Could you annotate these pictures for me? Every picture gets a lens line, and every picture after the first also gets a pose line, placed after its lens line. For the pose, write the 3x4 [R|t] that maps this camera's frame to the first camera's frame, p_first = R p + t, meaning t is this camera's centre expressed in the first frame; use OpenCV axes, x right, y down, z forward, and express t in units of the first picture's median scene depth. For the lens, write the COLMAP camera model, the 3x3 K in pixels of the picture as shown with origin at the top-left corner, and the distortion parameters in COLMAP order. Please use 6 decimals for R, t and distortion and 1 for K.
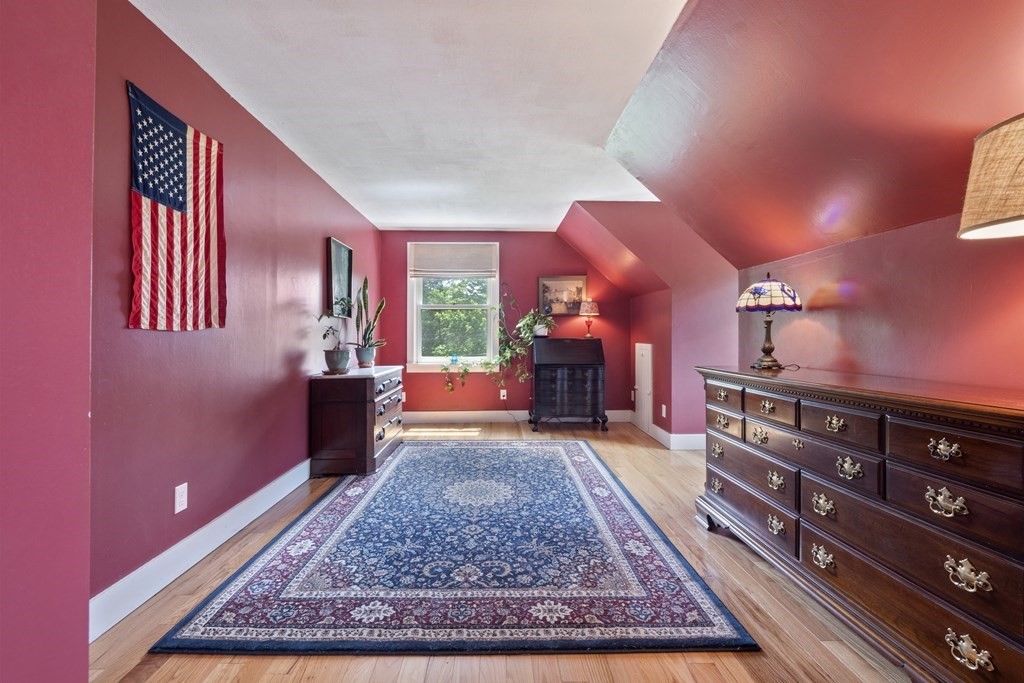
lens RADIAL K [[437.8, 0, 506.6], [0, 437.8, 338.6], [0, 0, 1]] dist [-0.007824, -0.000973]
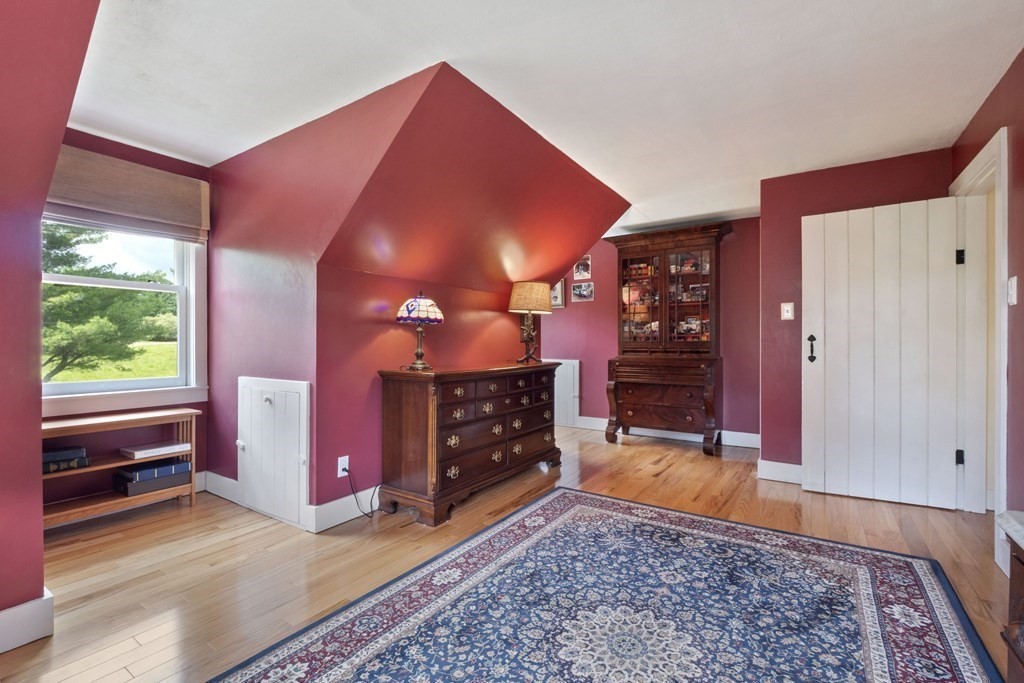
lens RADIAL K [[437.8, 0, 505.9], [0, 437.8, 339.6], [0, 0, 1]] dist [-0.007824, -0.000973]
pose [[-0.807366, -0.002666, 0.590045, -0.328651], [-0.000868, 0.999994, 0.003331, -0.019241], [-0.590051, 0.002177, -0.807363, 1.951442]]
